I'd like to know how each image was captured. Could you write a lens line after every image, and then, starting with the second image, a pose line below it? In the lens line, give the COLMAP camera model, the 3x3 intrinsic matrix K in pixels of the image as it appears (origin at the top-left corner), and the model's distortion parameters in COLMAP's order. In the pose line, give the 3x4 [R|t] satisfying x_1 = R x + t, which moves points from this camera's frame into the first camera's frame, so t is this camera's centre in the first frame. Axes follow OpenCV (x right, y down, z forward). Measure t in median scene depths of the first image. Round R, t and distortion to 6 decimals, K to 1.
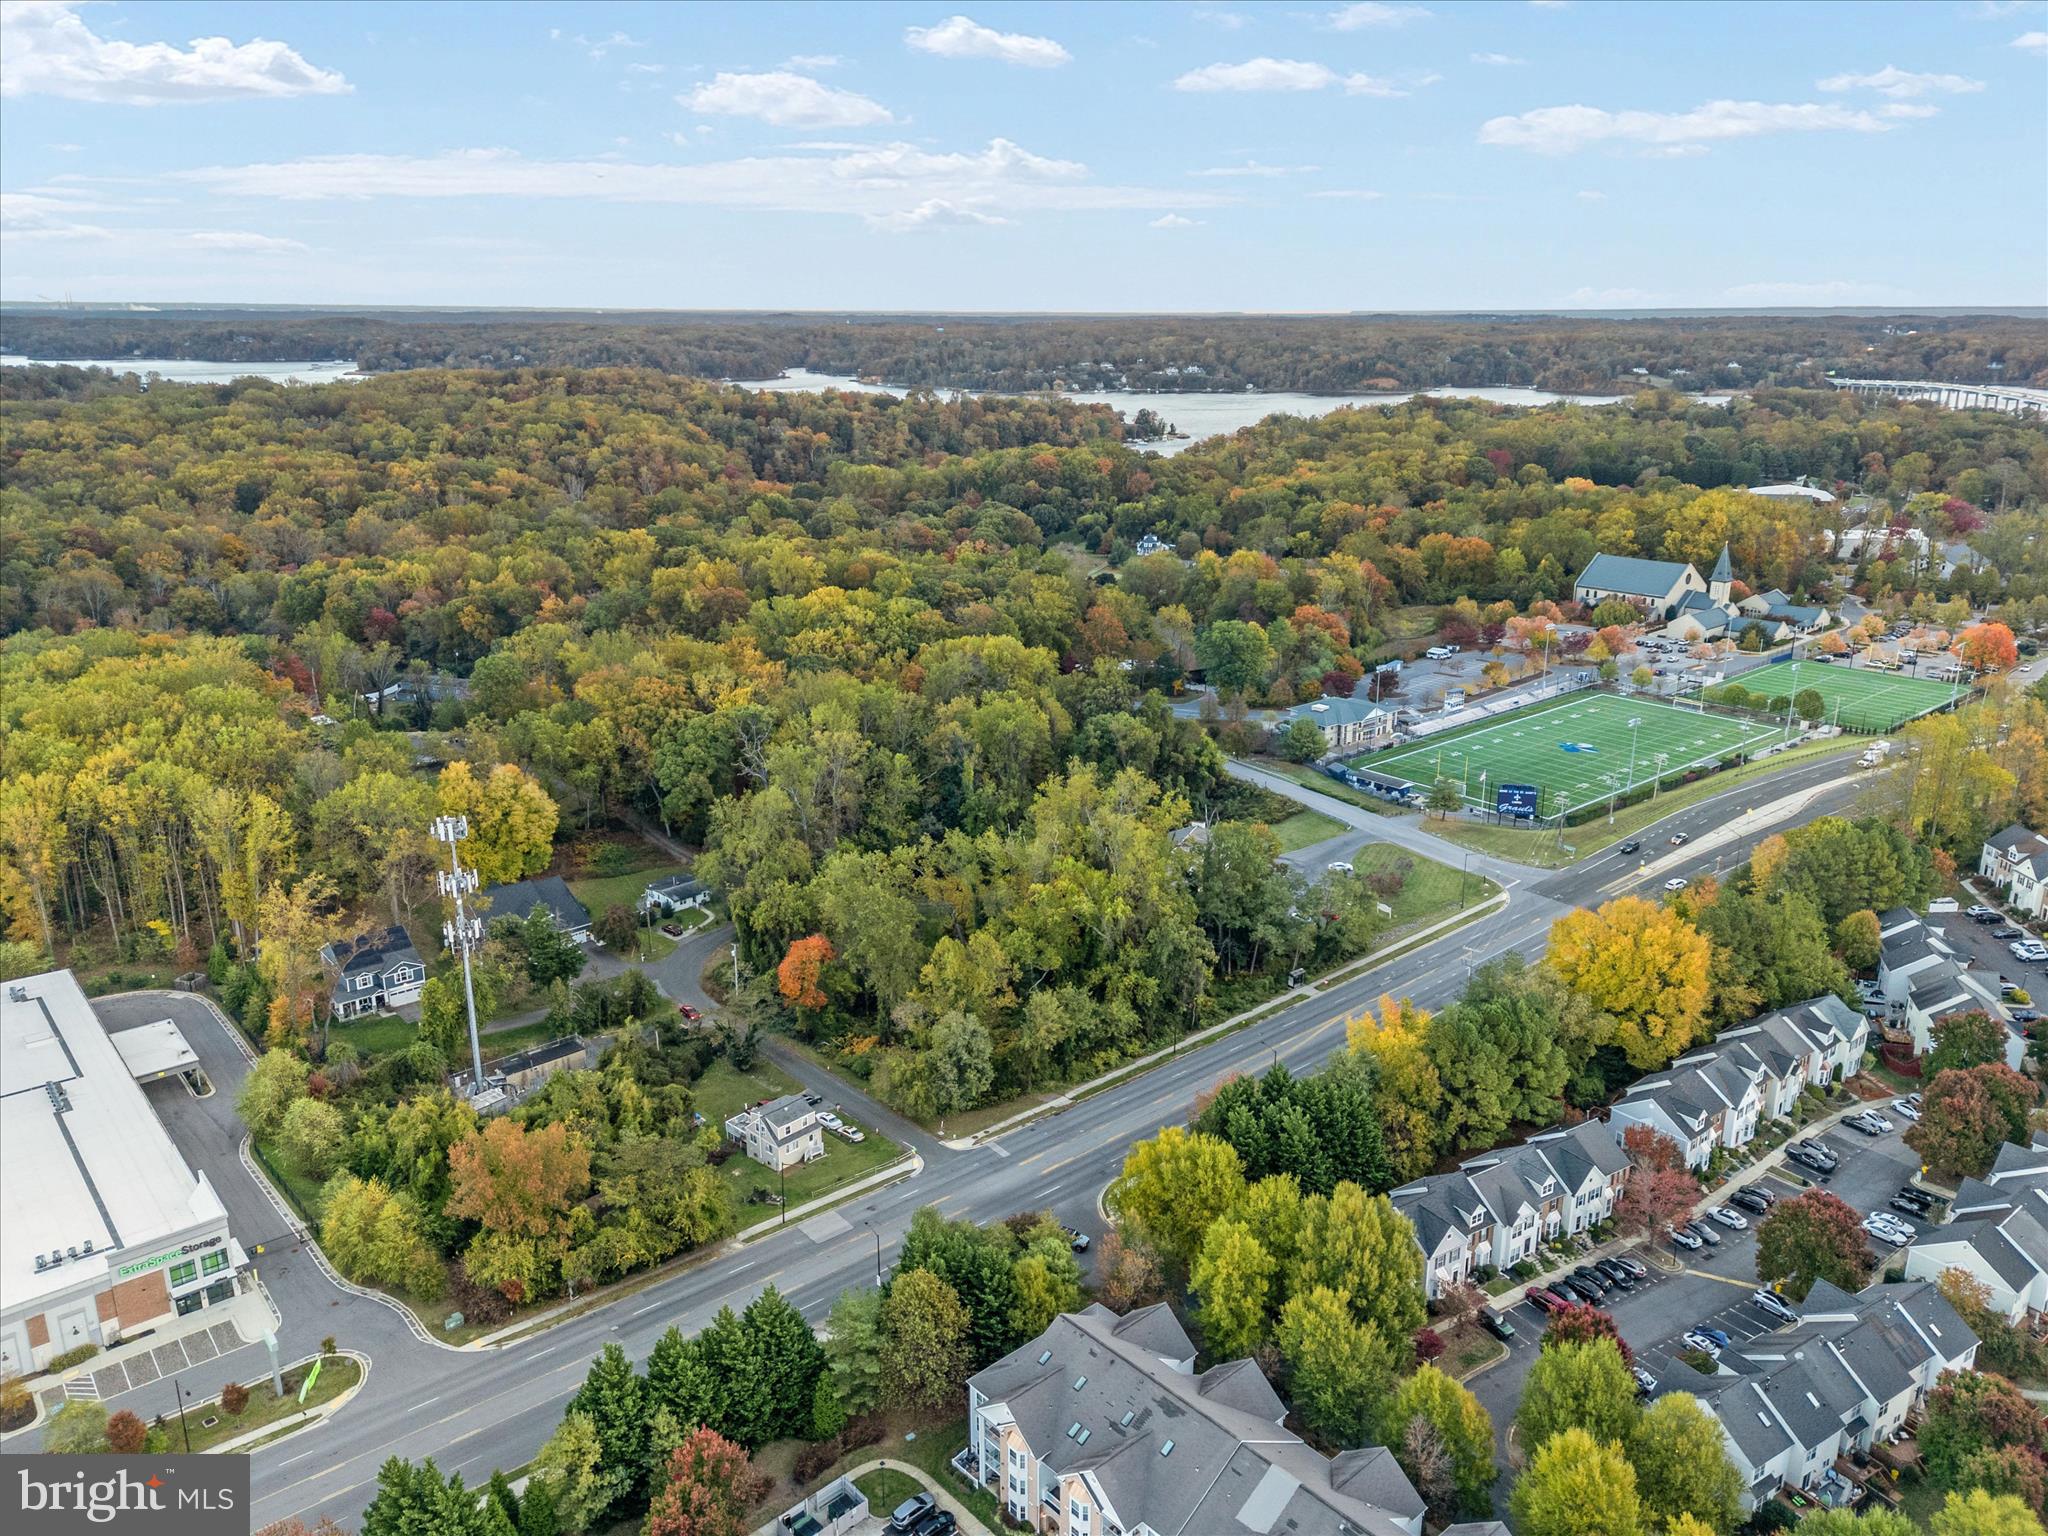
lens RADIAL K [[1501.4, 0, 1024.0], [0, 1501.4, 768.0], [0, 0, 1]] dist [0.084359, -0.079061]
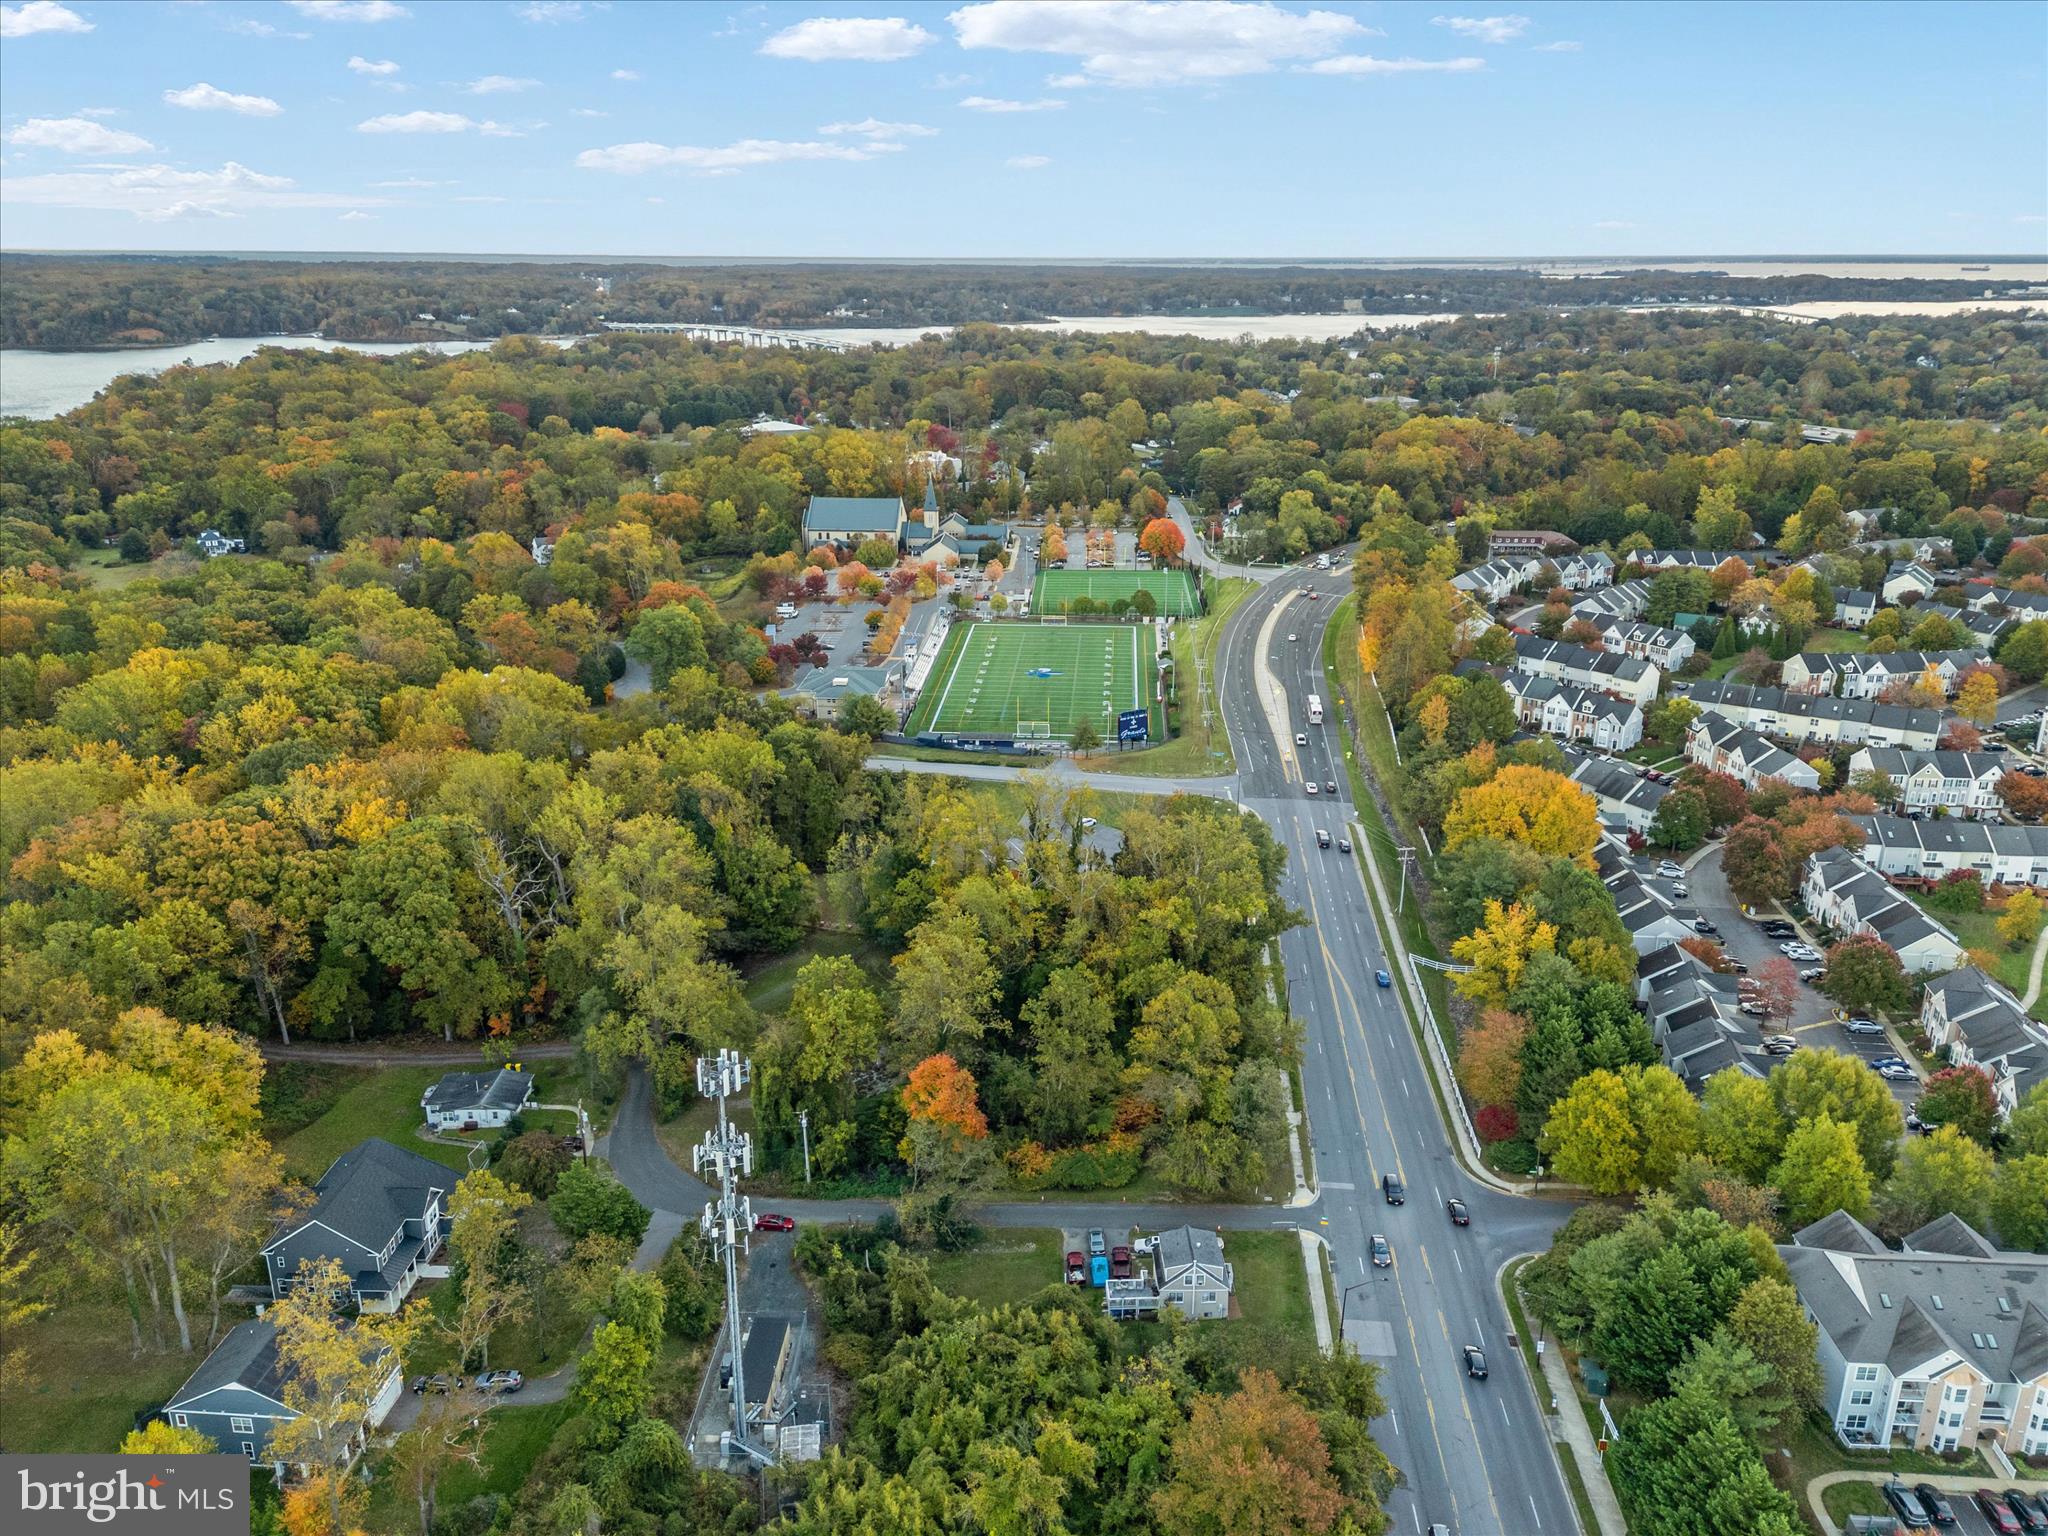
lens RADIAL K [[1494.4, 0, 1024.0], [0, 1494.4, 768.0], [0, 0, 1]] dist [0.087893, -0.068901]
pose [[0.697062, -0.228249, 0.679711, -0.648860], [0.204702, 0.971875, 0.116430, -0.126185], [-0.687169, 0.057980, 0.724180, 0.412249]]
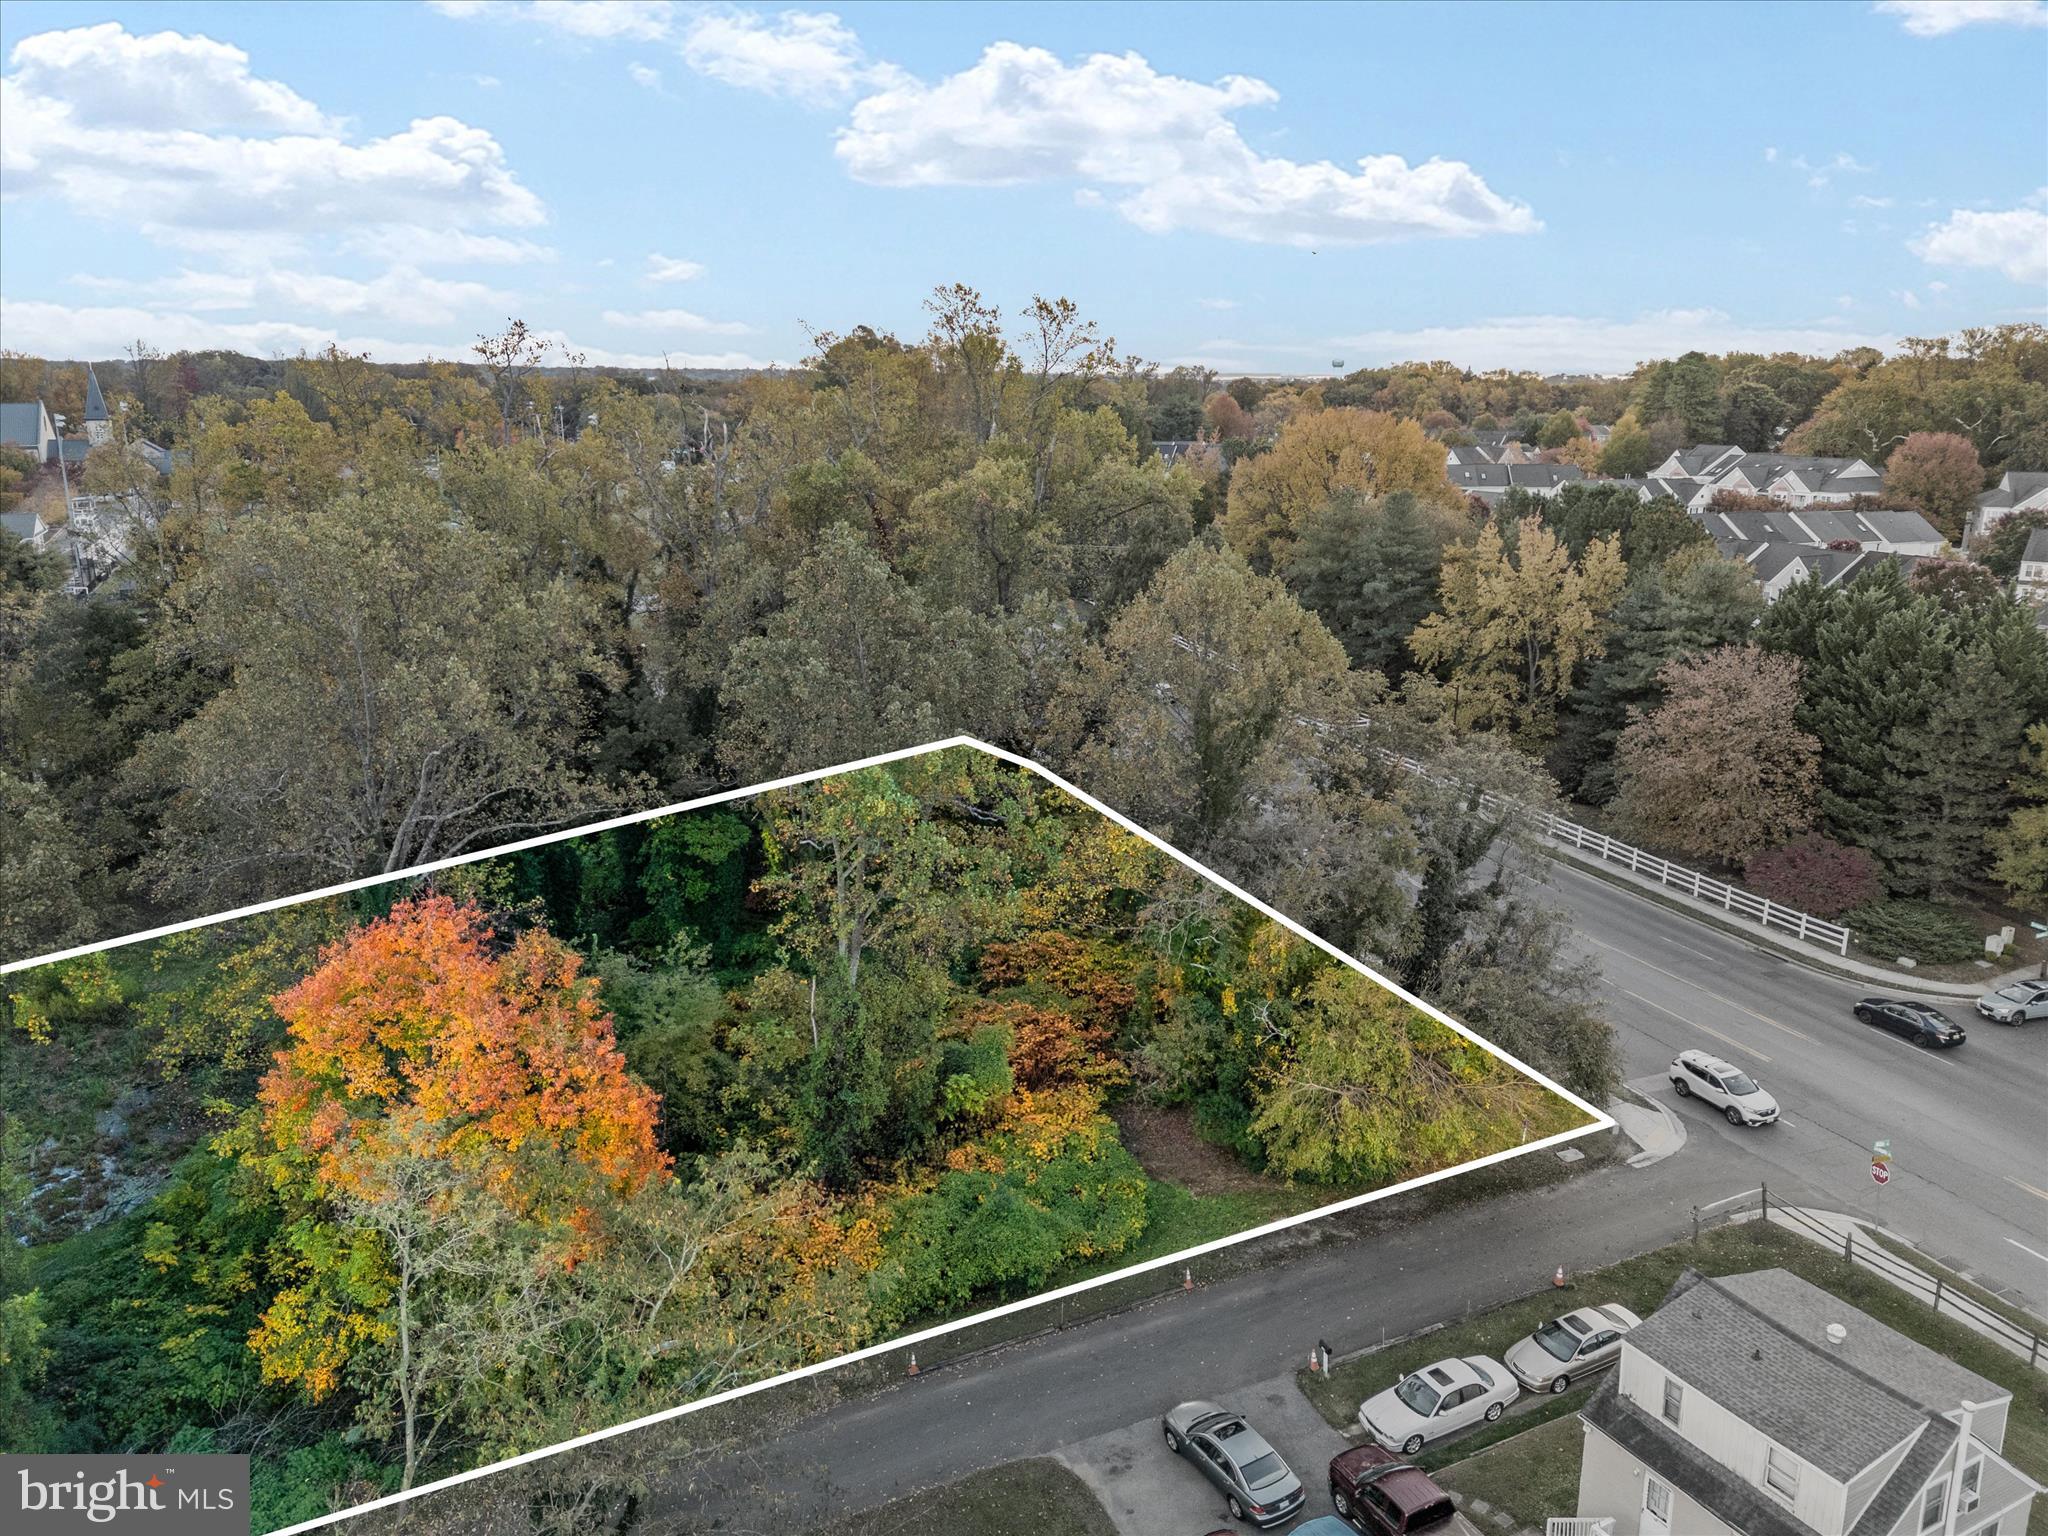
lens RADIAL K [[1524.0, 0, 1017.3], [0, 1524.0, 743.5], [0, 0, 1]] dist [0.071960, -0.066850]
pose [[0.289061, -0.221127, 0.931422, -0.314728], [0.278727, 0.950244, 0.139095, 0.091897], [-0.915836, 0.219405, 0.336313, 0.911811]]
